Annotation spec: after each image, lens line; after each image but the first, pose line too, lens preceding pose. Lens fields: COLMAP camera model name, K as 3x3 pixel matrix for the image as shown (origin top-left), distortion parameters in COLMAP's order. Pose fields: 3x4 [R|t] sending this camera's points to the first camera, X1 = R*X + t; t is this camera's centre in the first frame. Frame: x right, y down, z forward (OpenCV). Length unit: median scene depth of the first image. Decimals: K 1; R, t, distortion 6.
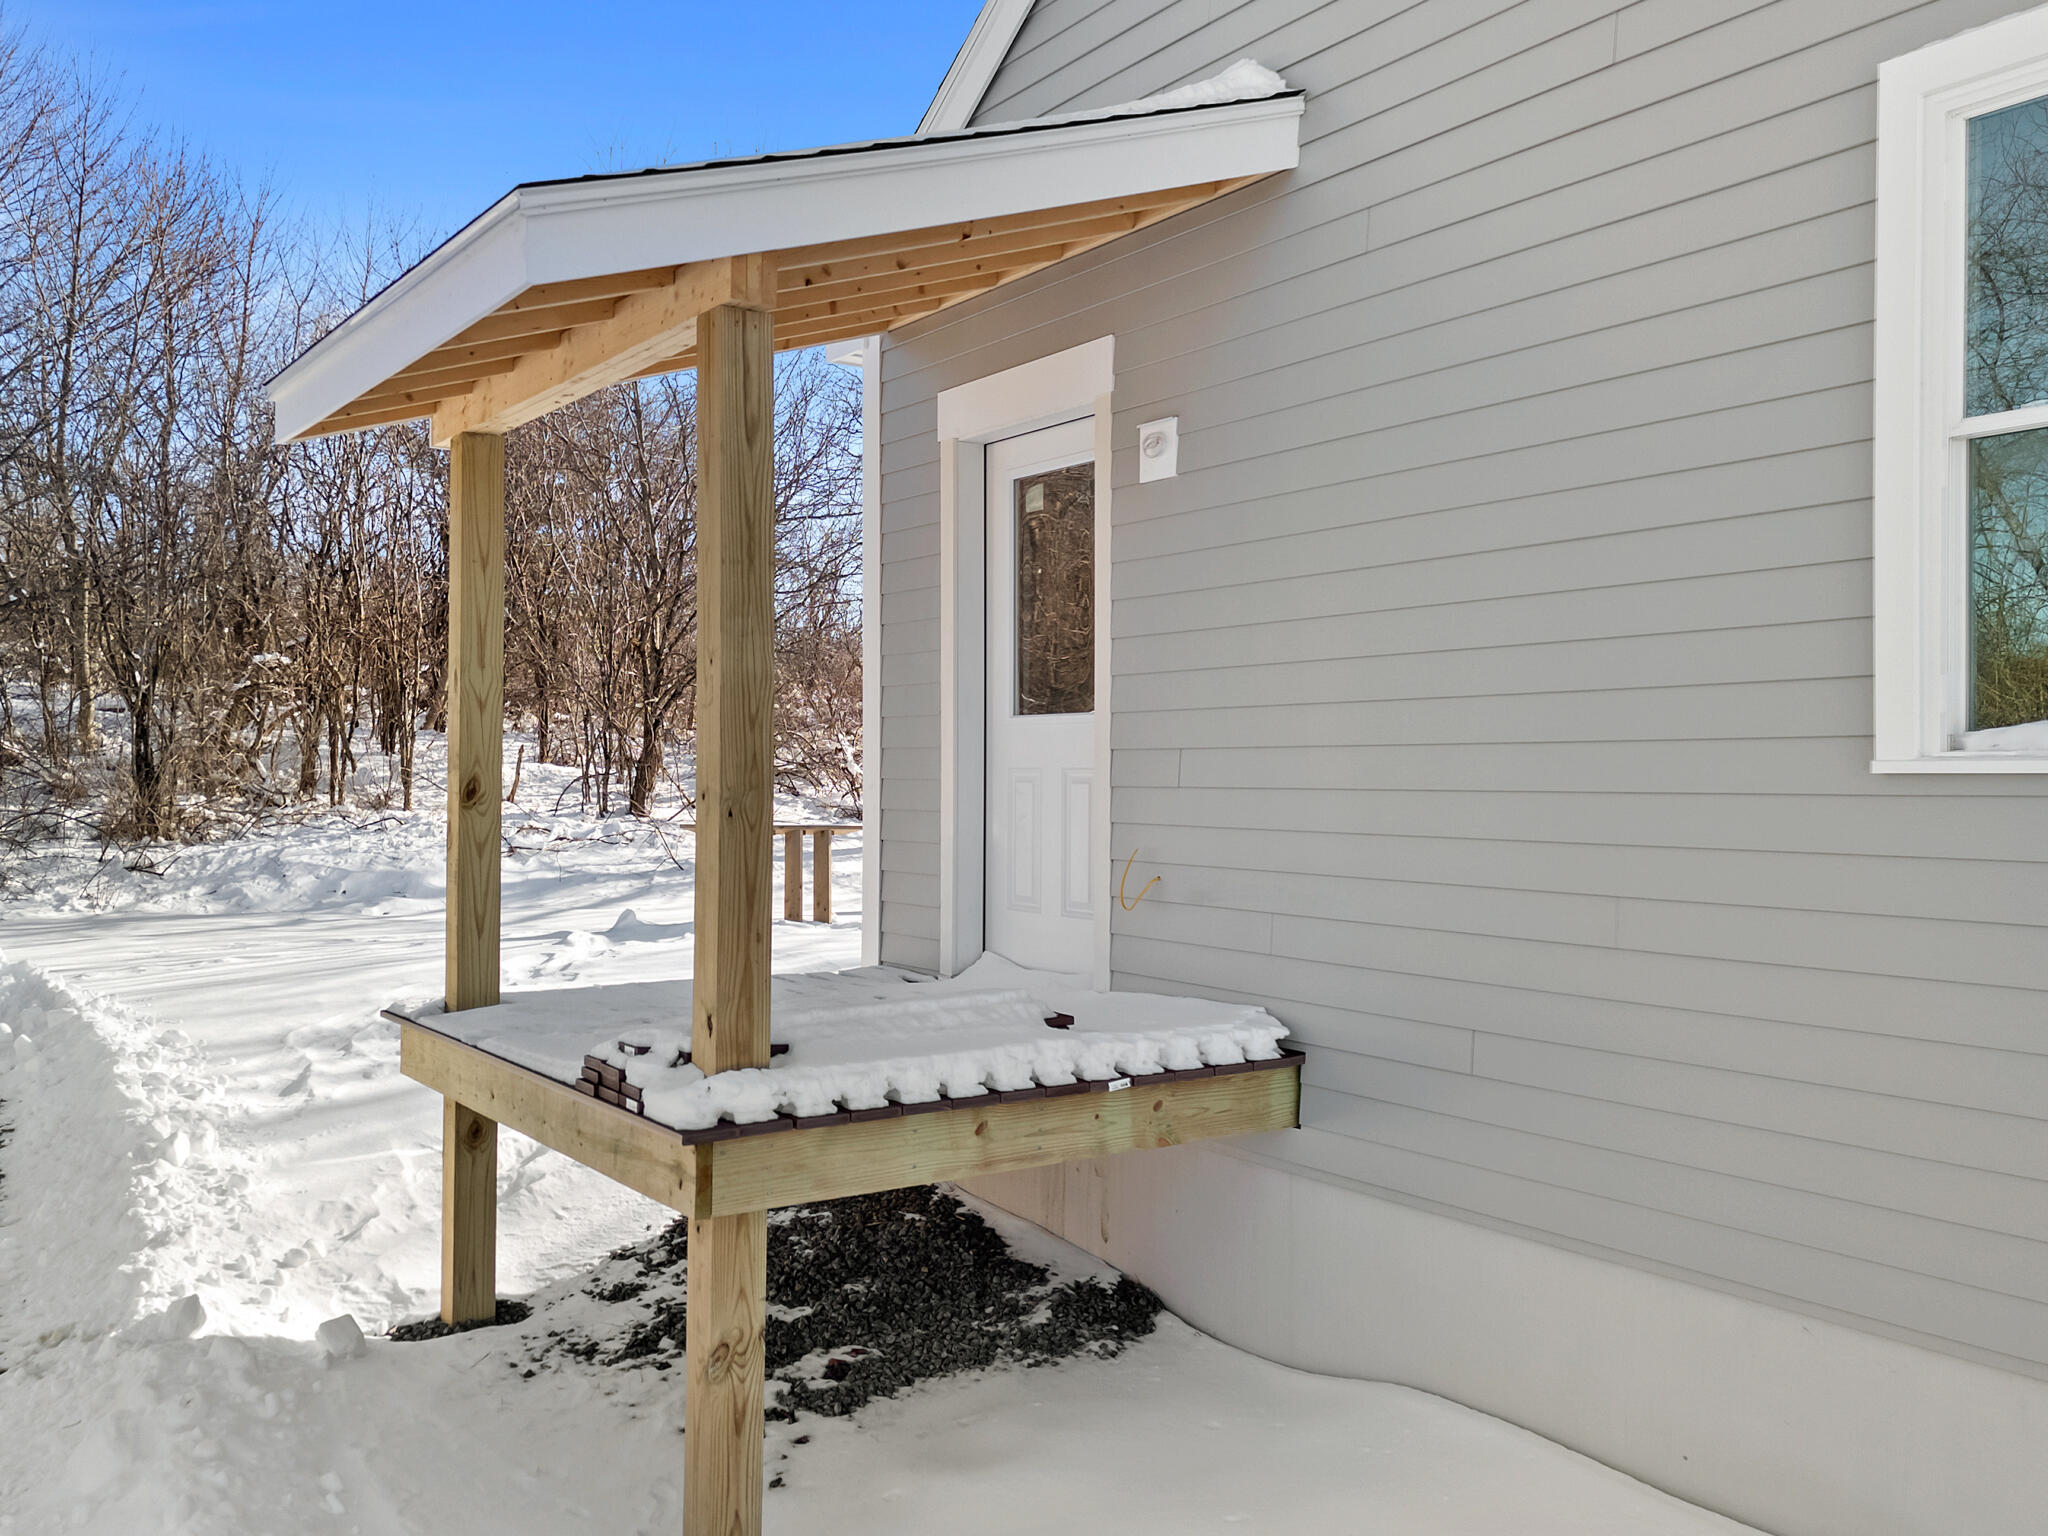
lens RADIAL K [[1790.8, 0, 1069.3], [0, 1790.8, 766.3], [0, 0, 1]] dist [0.055312, -0.003994]
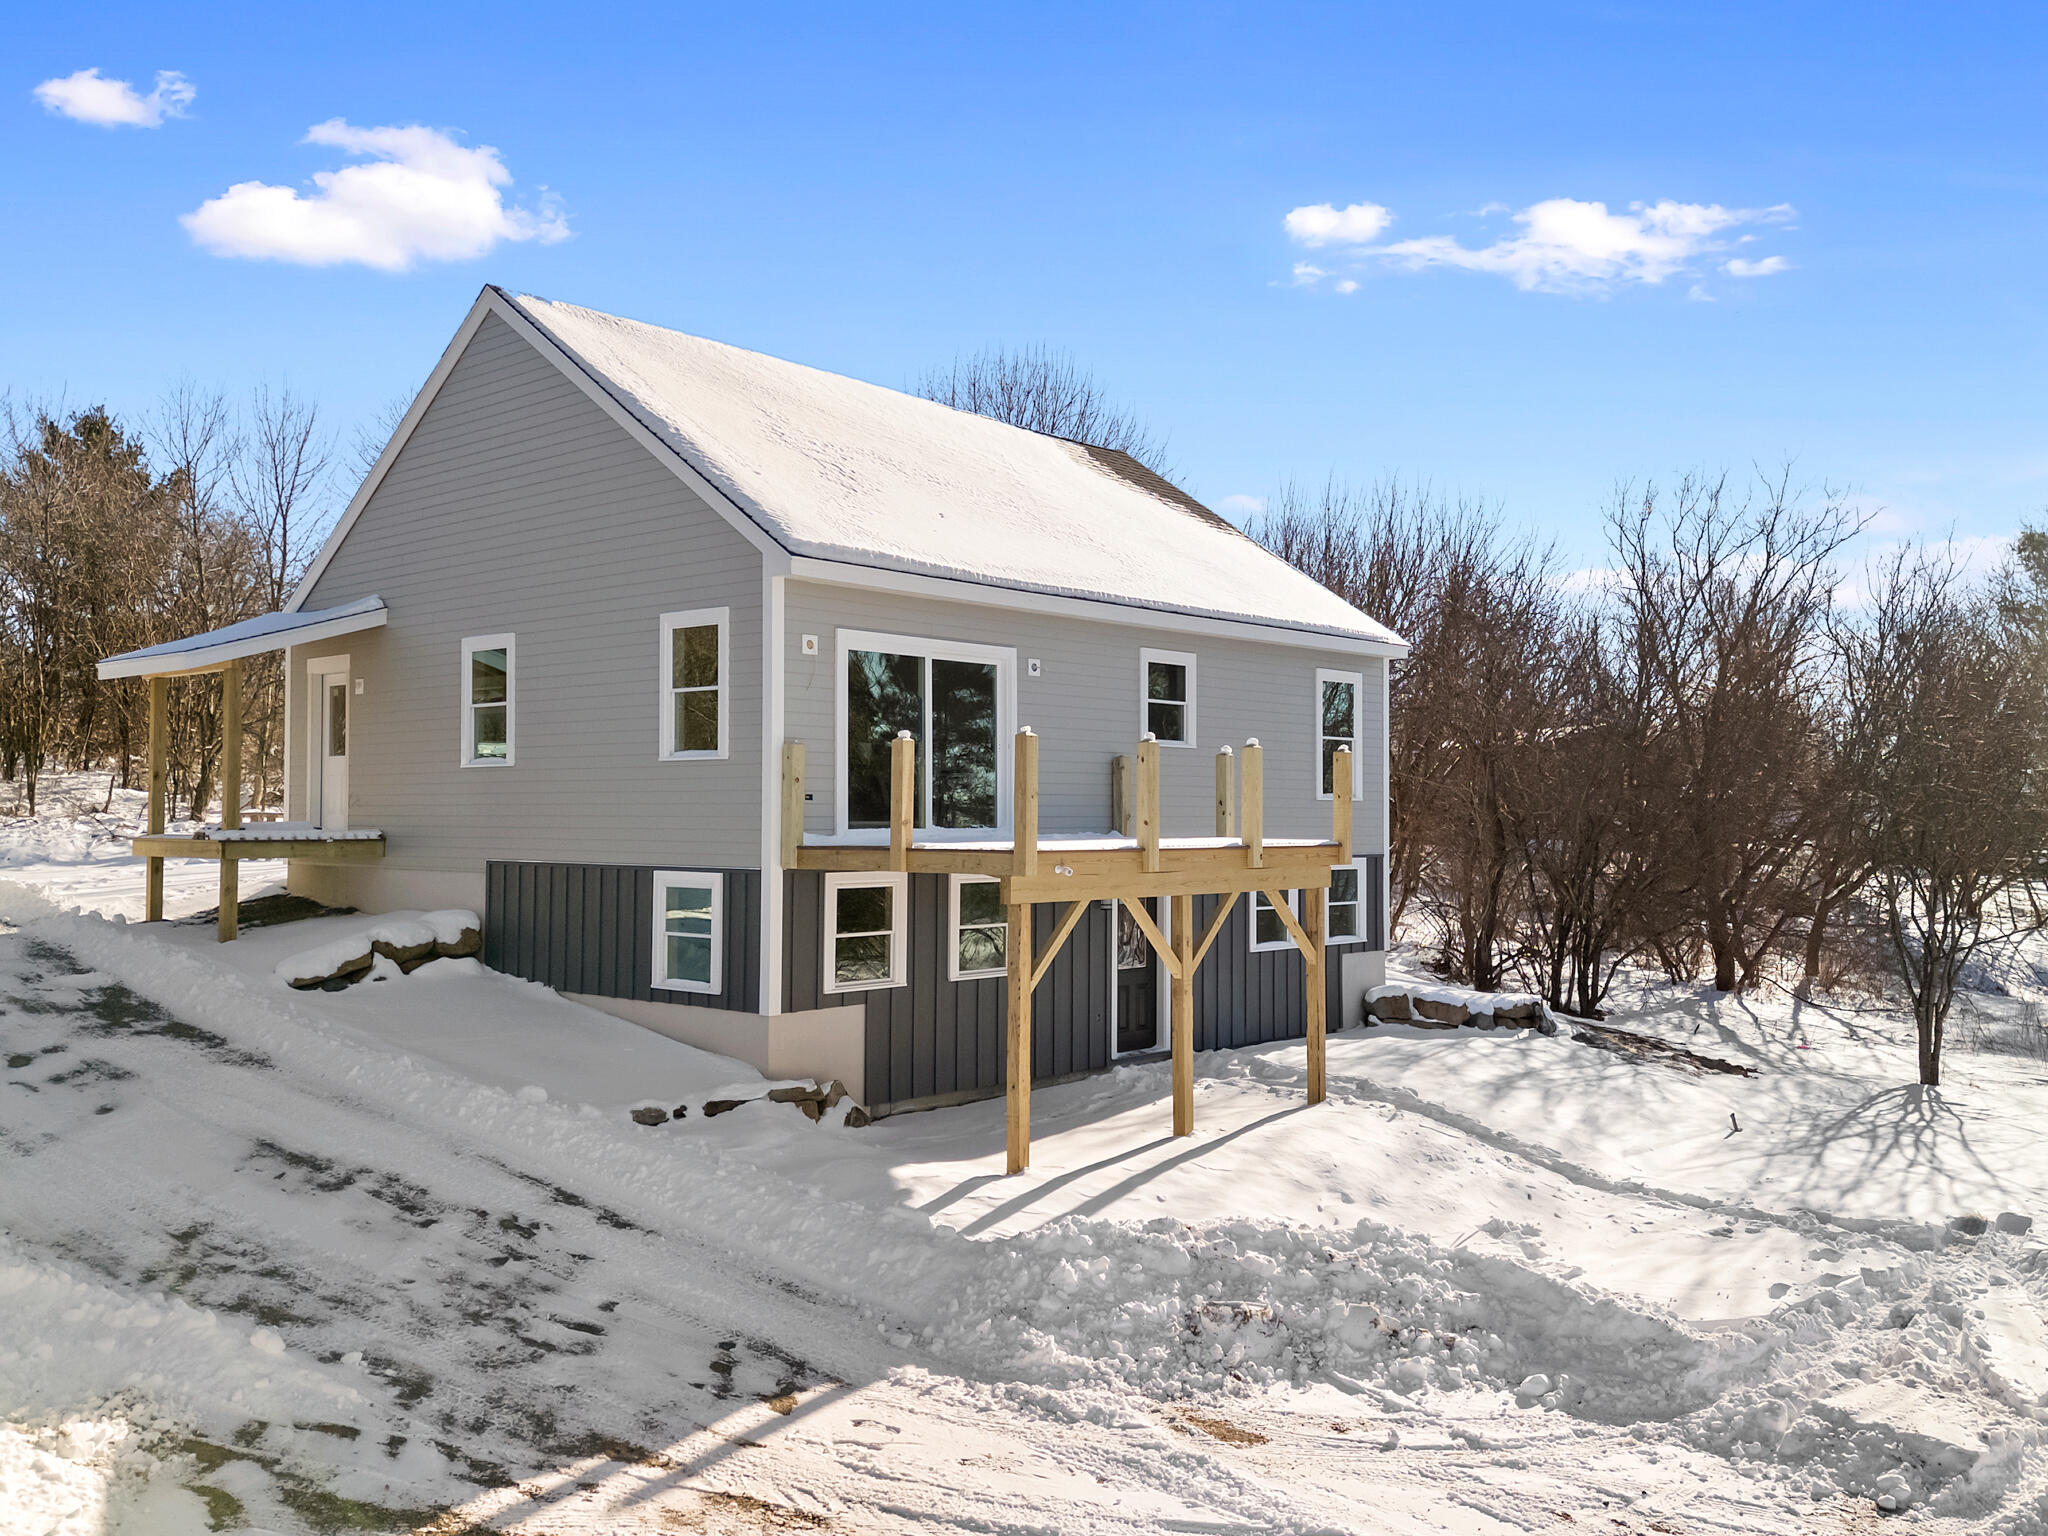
lens RADIAL K [[1717.0, 0, 1074.6], [0, 1717.0, 790.9], [0, 0, 1]] dist [0.081846, -0.073896]
pose [[0.972449, 0.004173, 0.233077, 0.640436], [-0.000920, 0.999901, -0.014063, 0.091411], [-0.233113, 0.013461, 0.972356, -2.817866]]
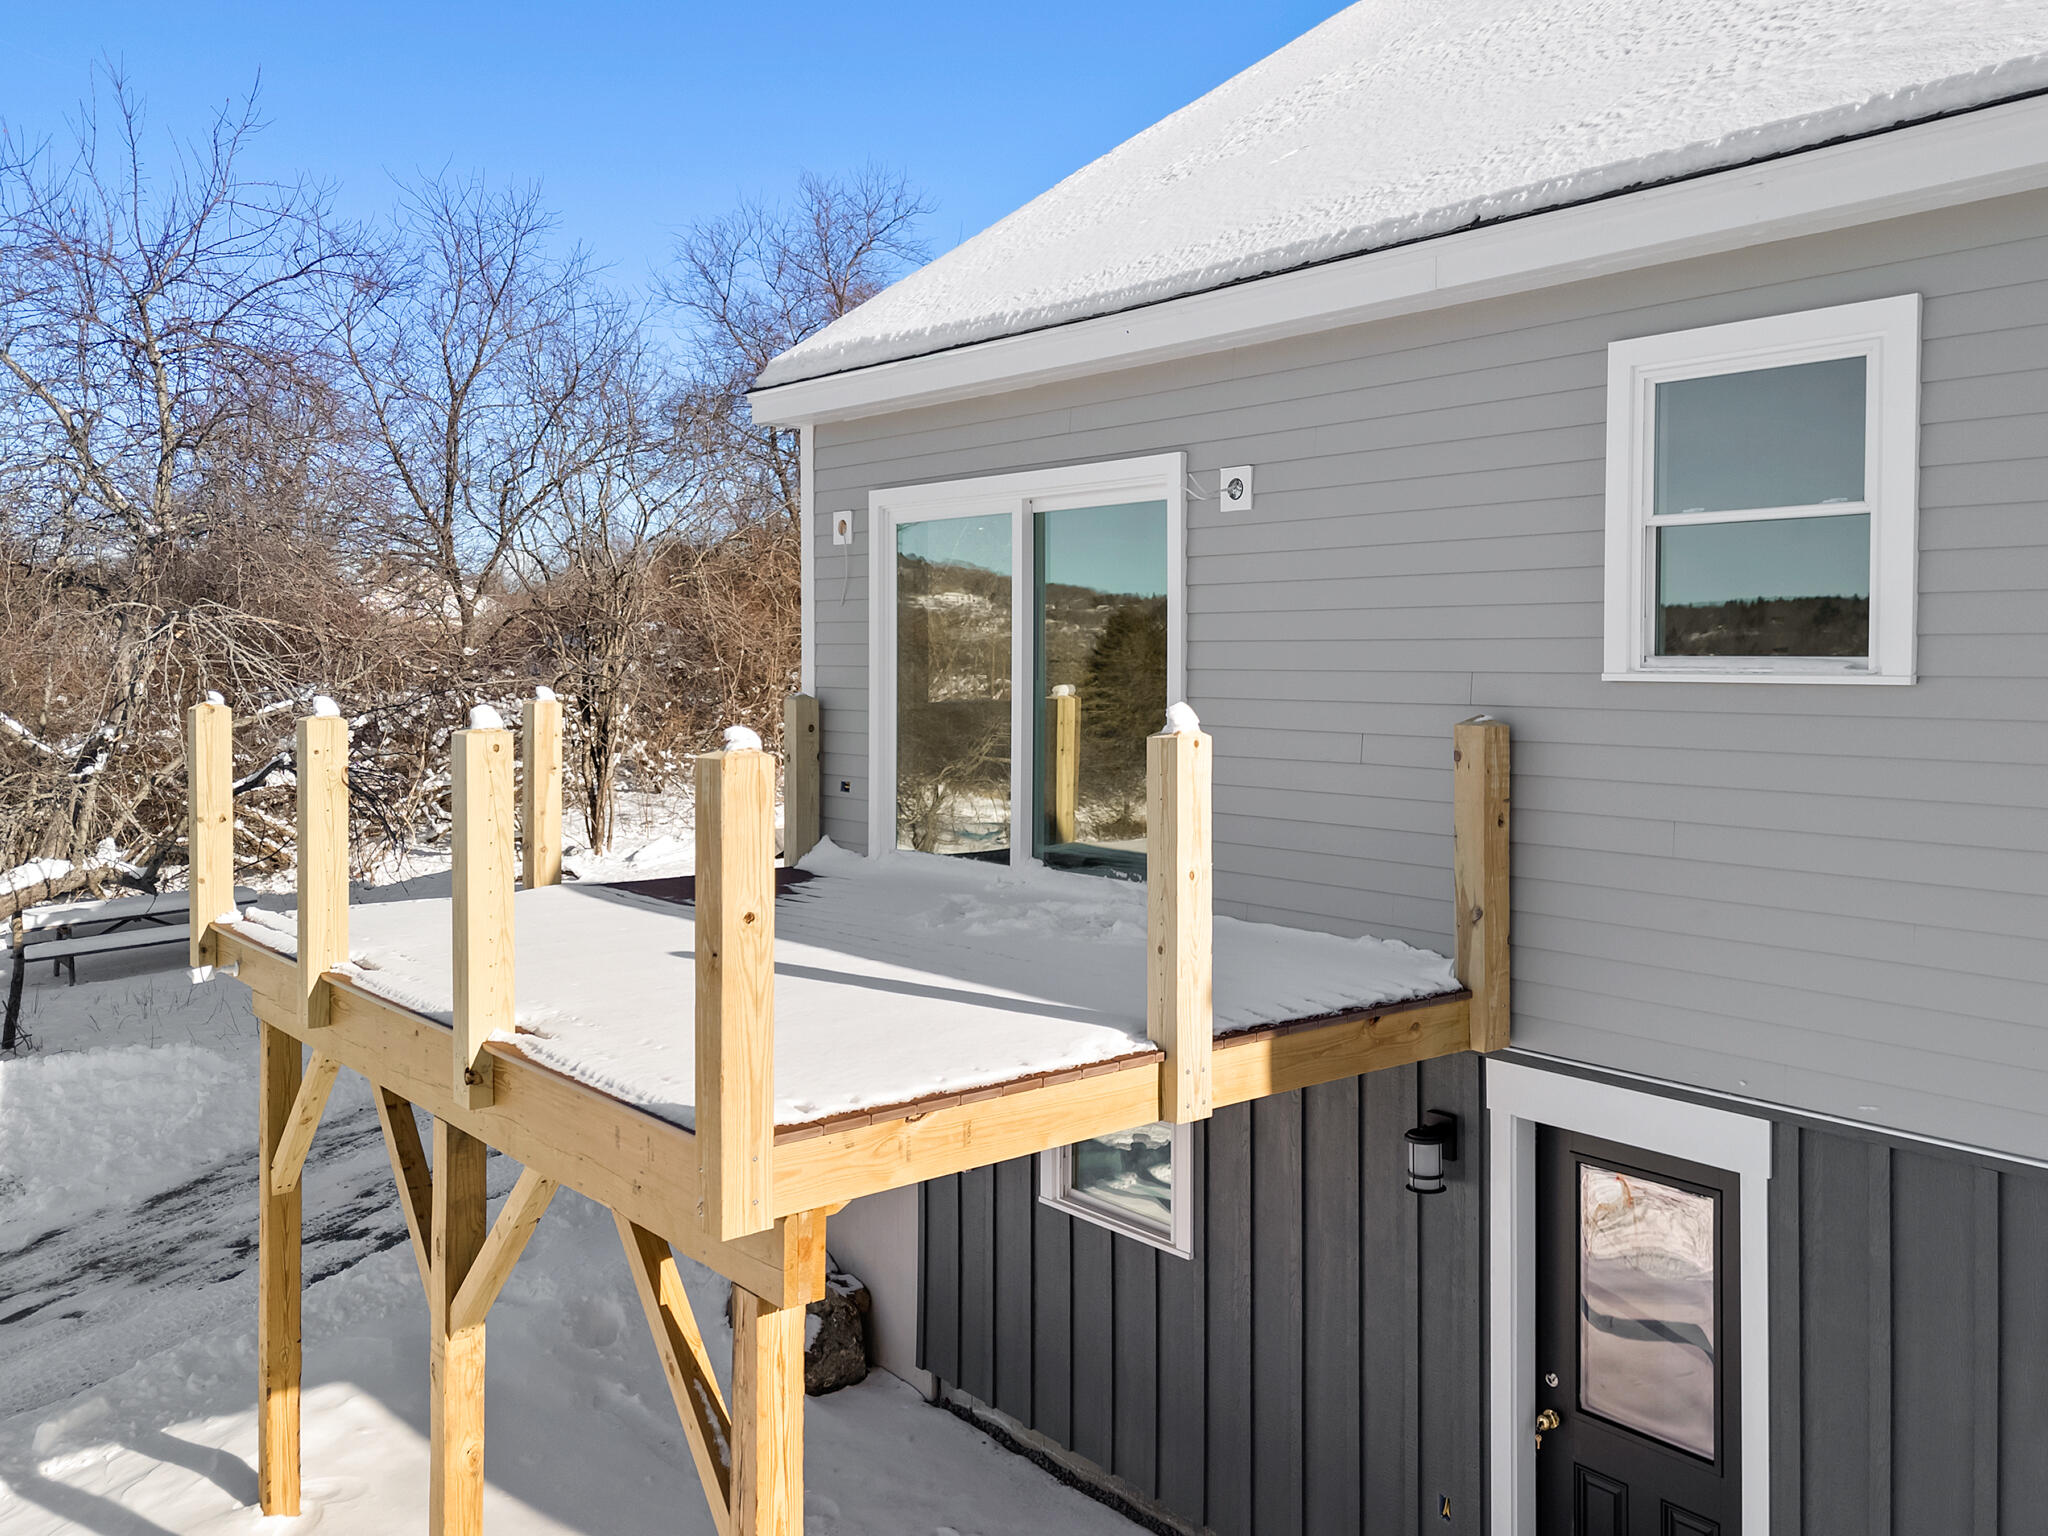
lens RADIAL K [[1705.2, 0, 1170.9], [0, 1705.2, 695.3], [0, 0, 1]] dist [0.103925, -0.096227]
pose [[0.112973, 0.021895, -0.993357, 2.497191], [-0.000933, 0.999759, 0.021930, -0.056991], [0.993598, -0.001551, 0.112966, 0.052461]]
